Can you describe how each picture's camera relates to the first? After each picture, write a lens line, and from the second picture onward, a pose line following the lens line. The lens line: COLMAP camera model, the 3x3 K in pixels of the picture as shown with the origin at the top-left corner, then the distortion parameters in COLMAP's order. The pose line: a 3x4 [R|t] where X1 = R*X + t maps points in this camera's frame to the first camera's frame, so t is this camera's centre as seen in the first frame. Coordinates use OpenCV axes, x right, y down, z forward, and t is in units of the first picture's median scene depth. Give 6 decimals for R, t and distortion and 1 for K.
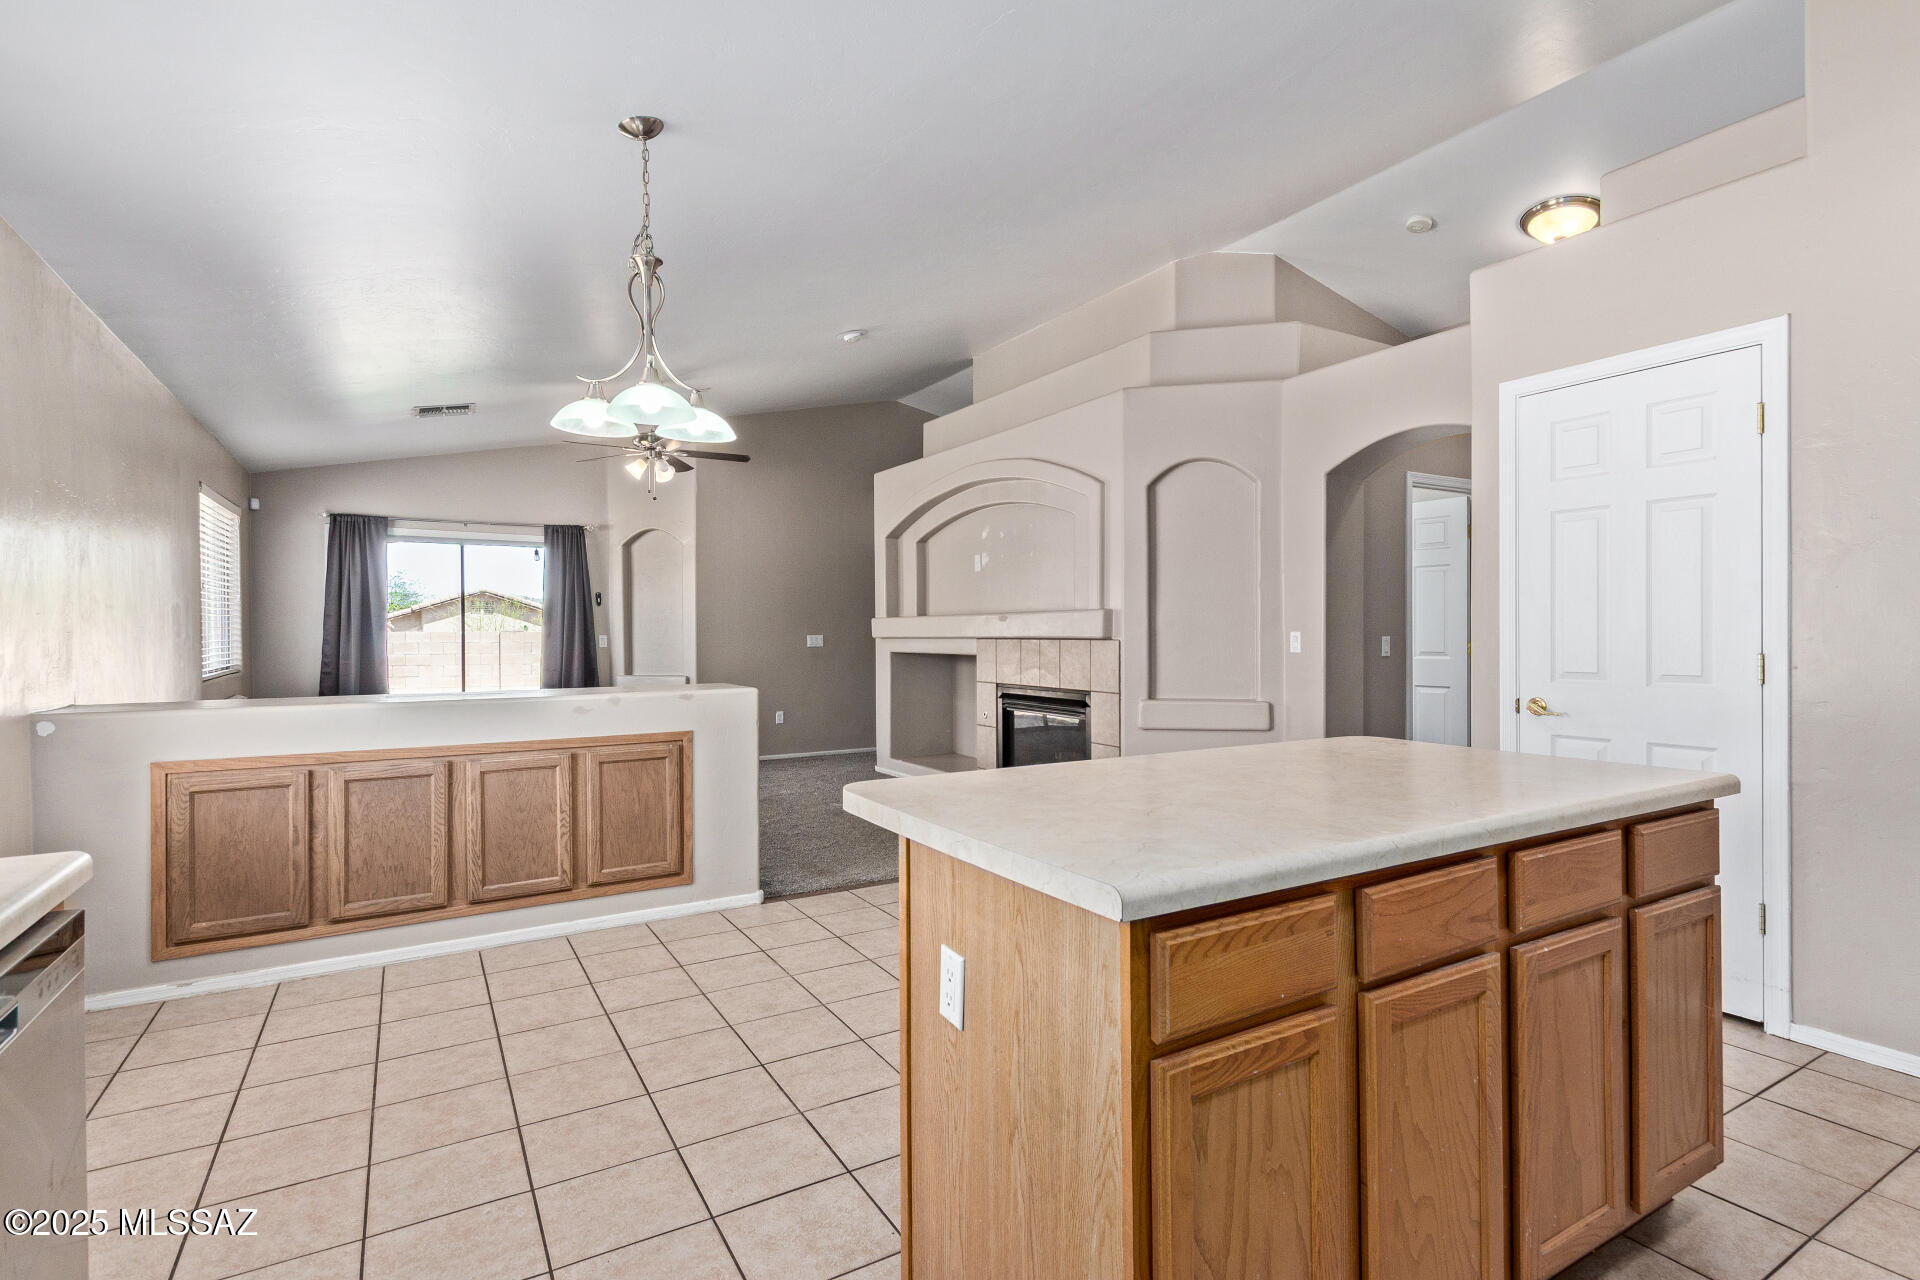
lens RADIAL K [[940.6, 0, 984.9], [0, 940.6, 637.5], [0, 0, 1]] dist [0.013435, -0.000151]
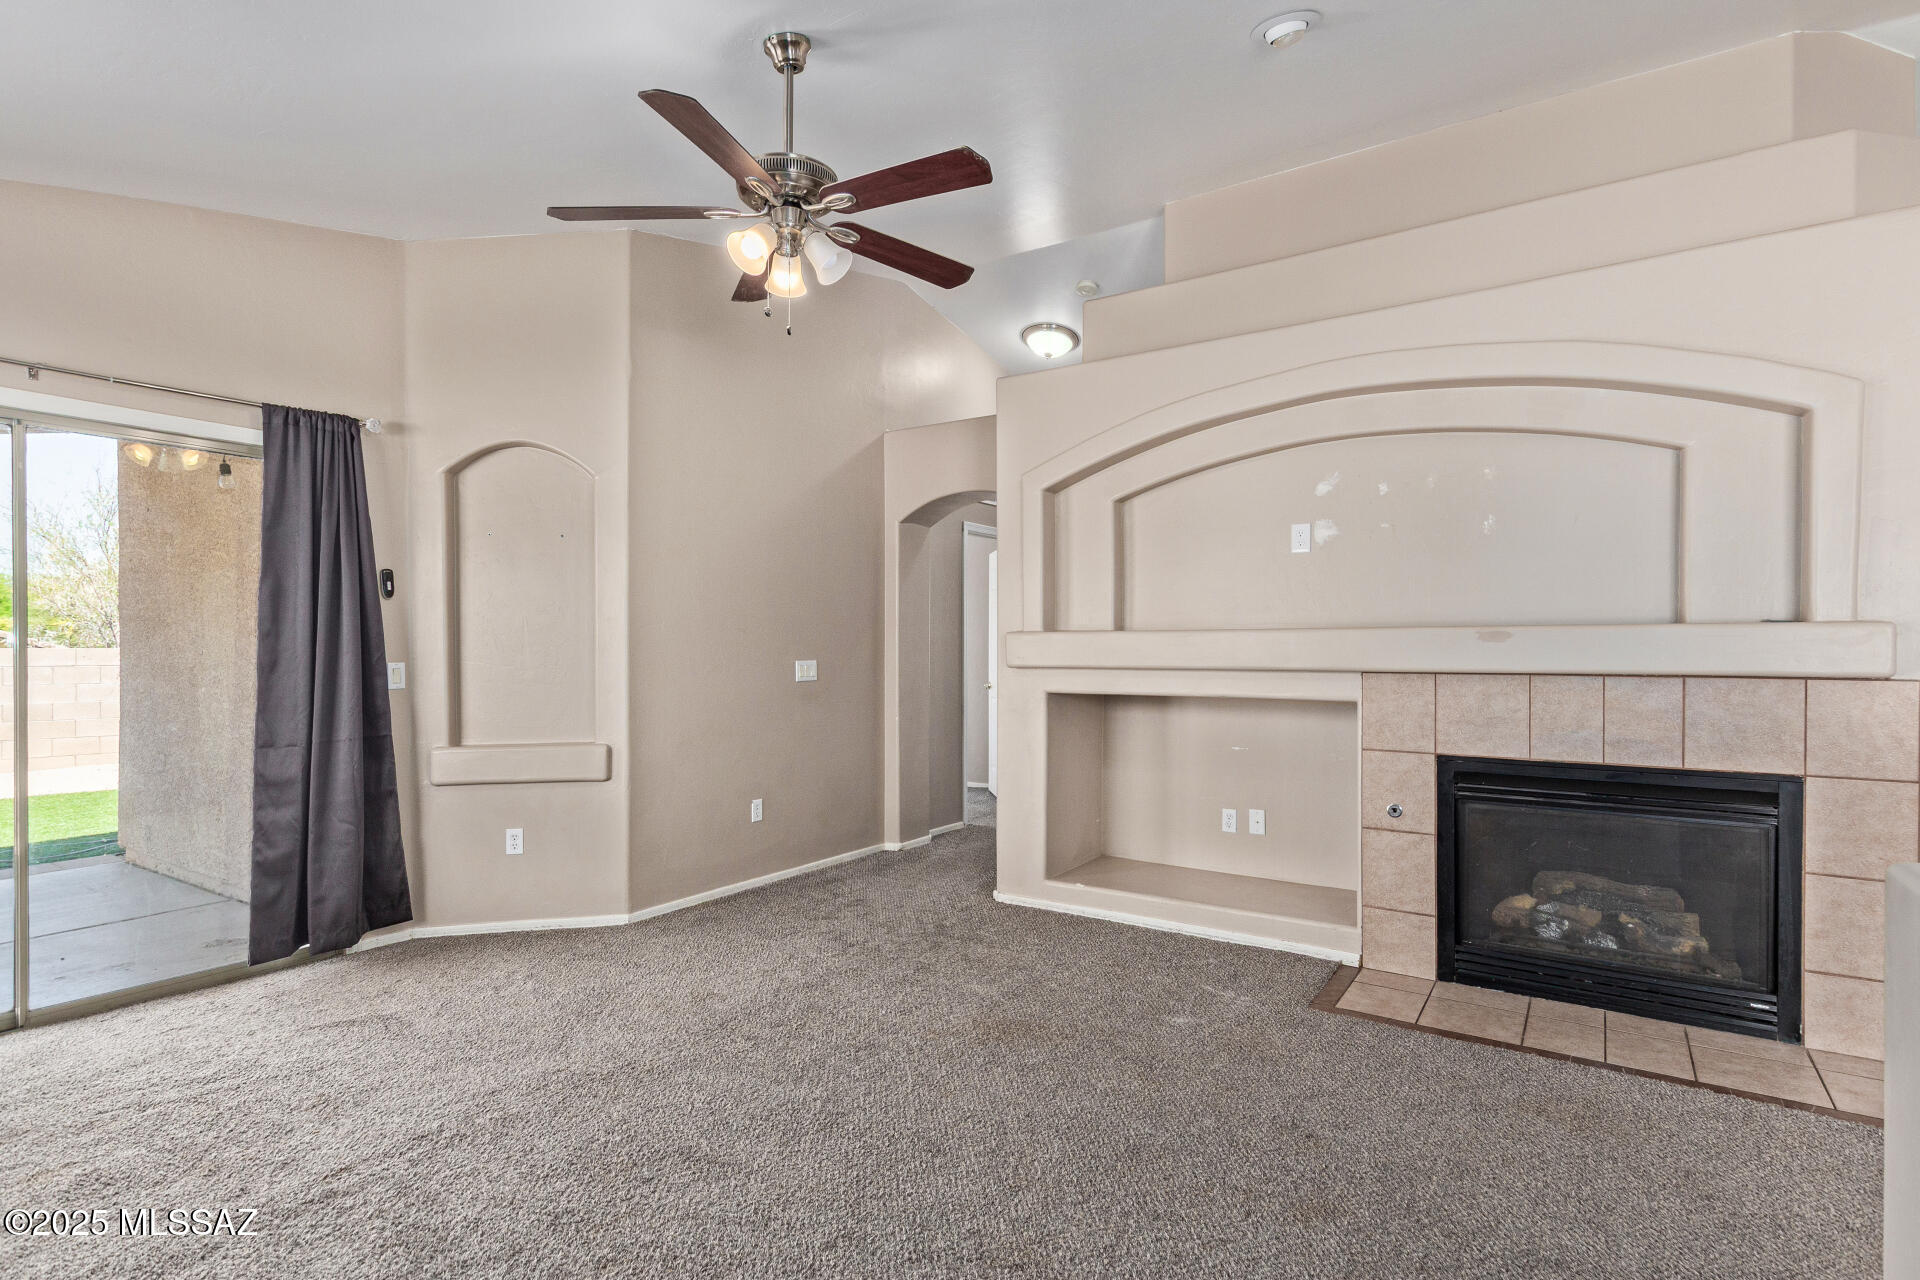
lens RADIAL K [[939.7, 0, 983.0], [0, 939.7, 653.5], [0, 0, 1]] dist [0.017233, -0.000367]
pose [[0.904657, 0.001565, 0.426137, -0.769656], [-0.001543, 0.999999, -0.000397, -0.015991], [-0.426137, -0.000298, 0.904659, 1.028030]]
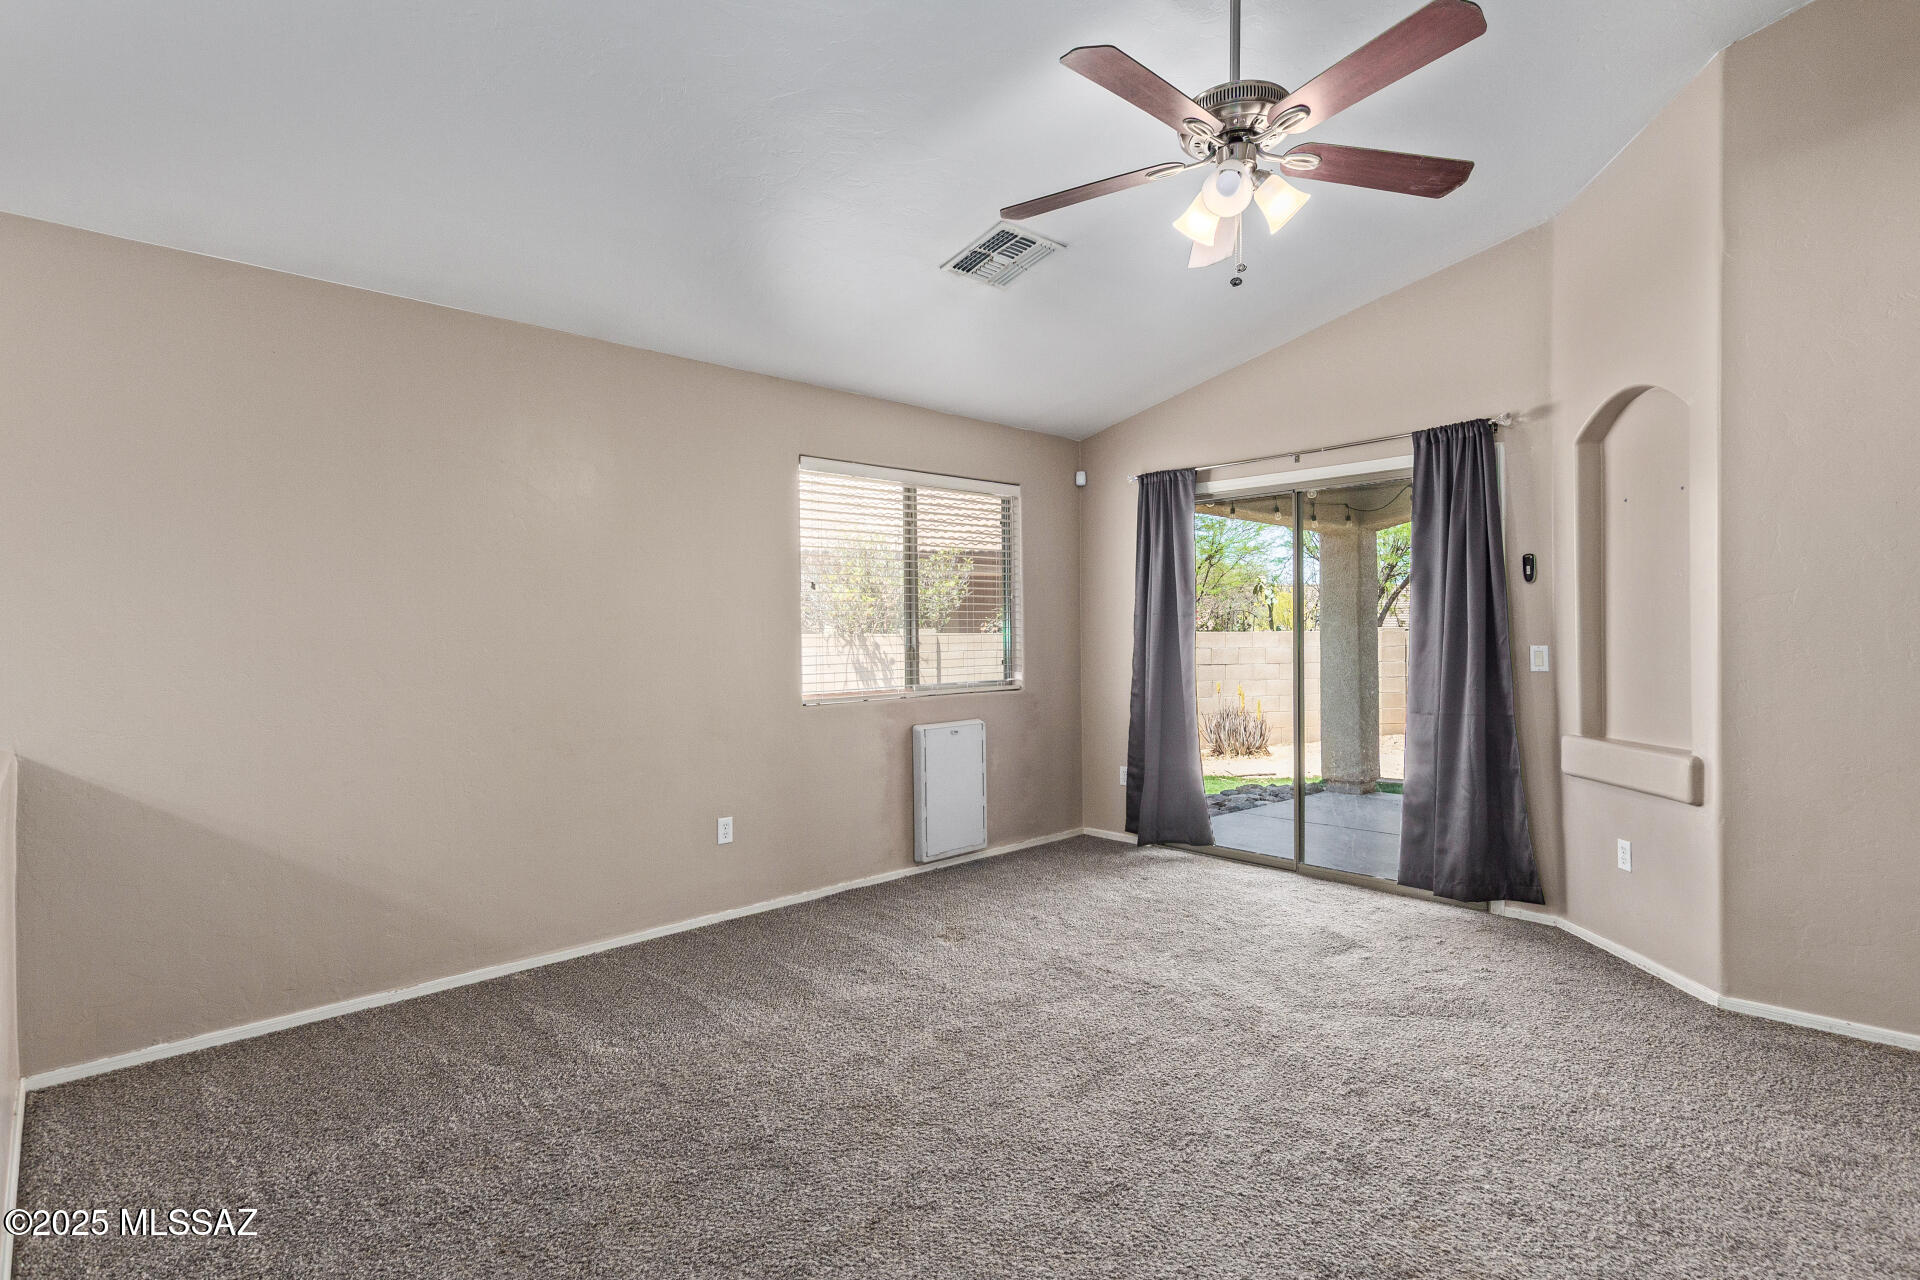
lens RADIAL K [[940.6, 0, 984.9], [0, 940.6, 637.5], [0, 0, 1]] dist [0.013435, -0.000151]
pose [[0.218957, 0.004252, -0.975725, -0.023254], [0.001750, 0.999987, 0.004751, -0.020137], [0.975733, -0.002748, 0.218947, 1.416273]]
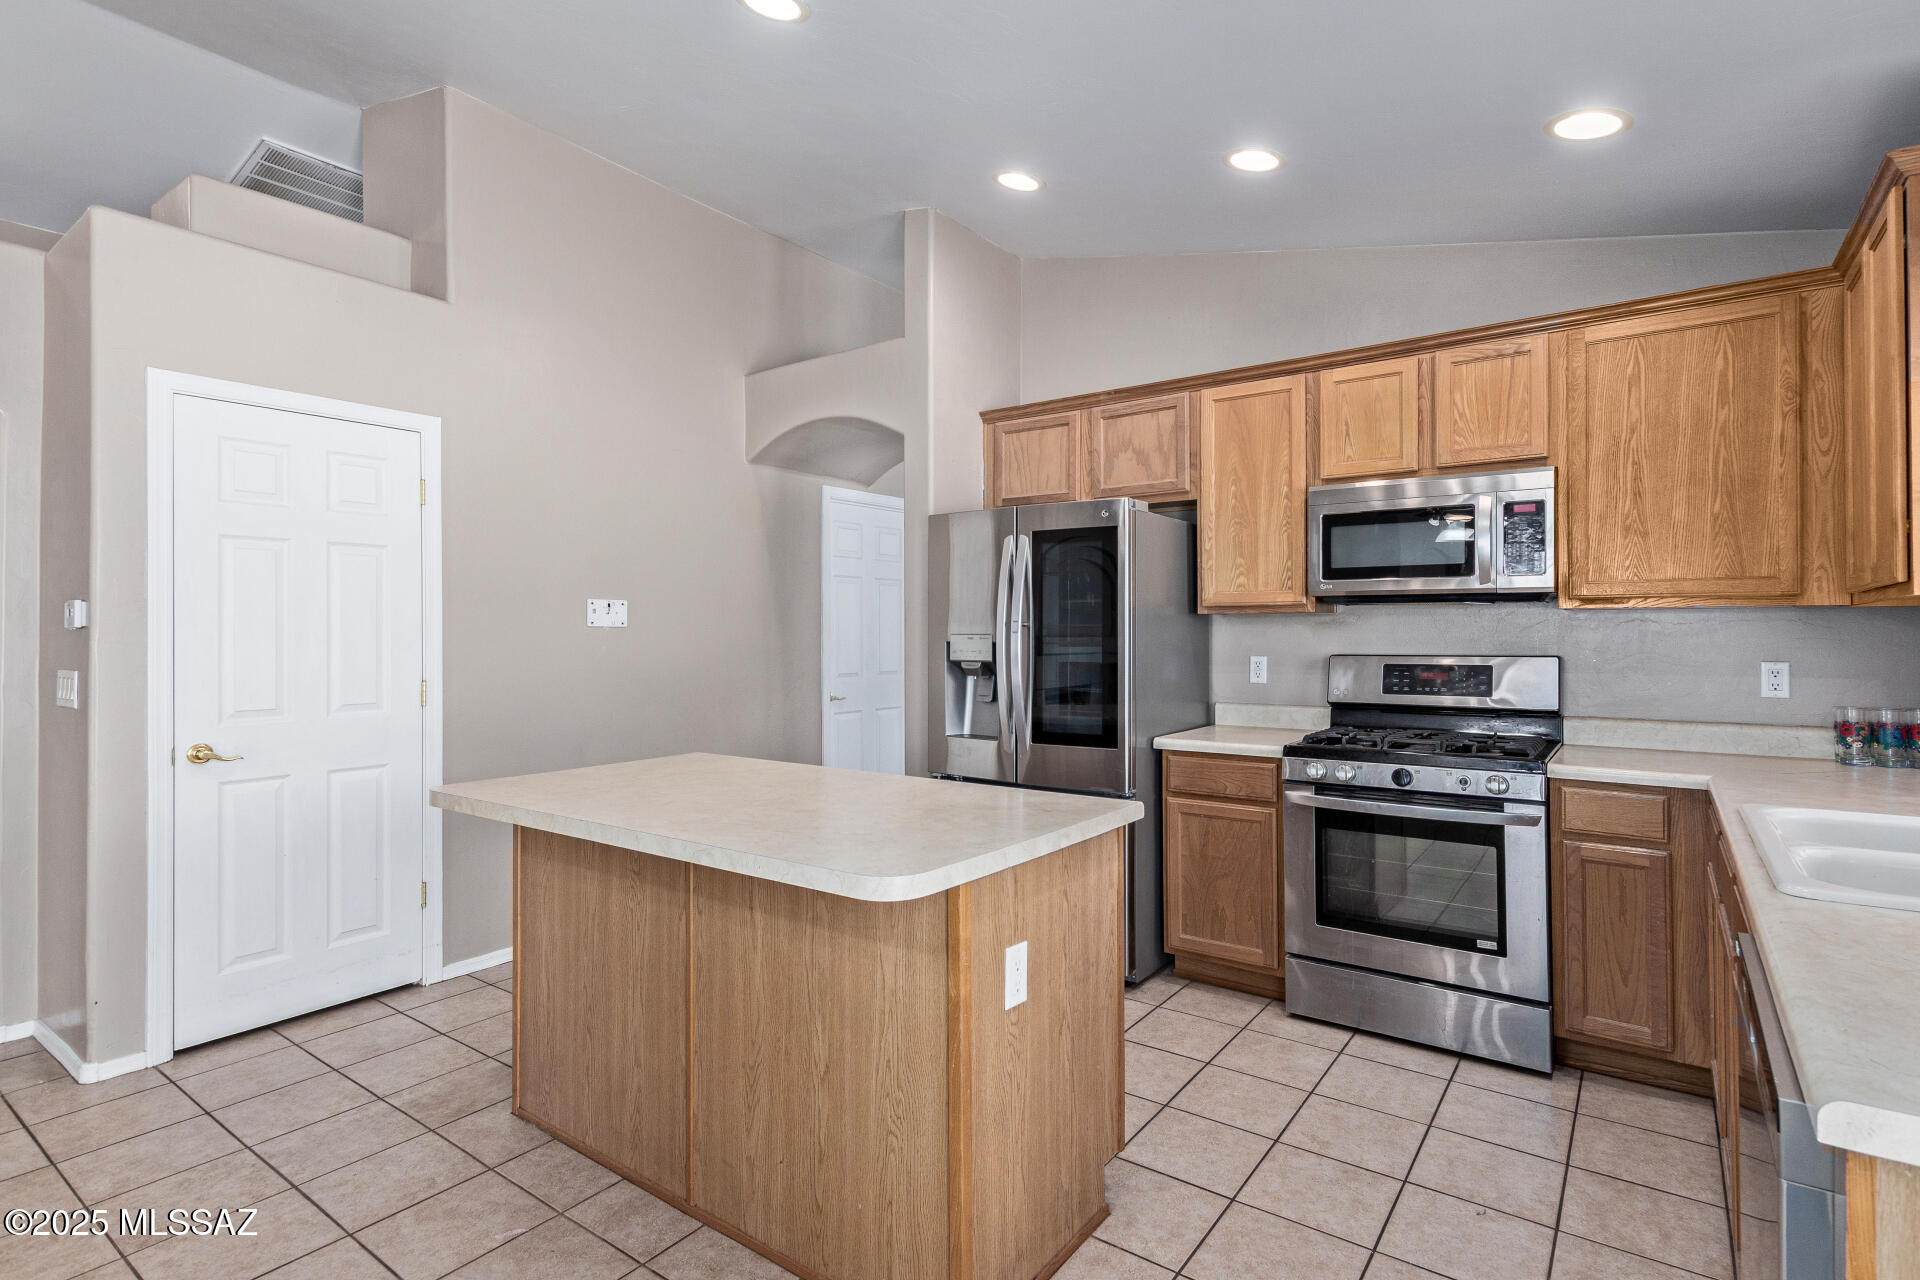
lens RADIAL K [[944.6, 0, 975.2], [0, 944.6, 624.5], [0, 0, 1]] dist [0.020435, 0.000541]
pose [[-0.386536, 0.014078, 0.922167, -0.448304], [0.010555, 0.999886, -0.010841, -0.026029], [-0.922214, 0.005543, -0.386640, 0.595187]]
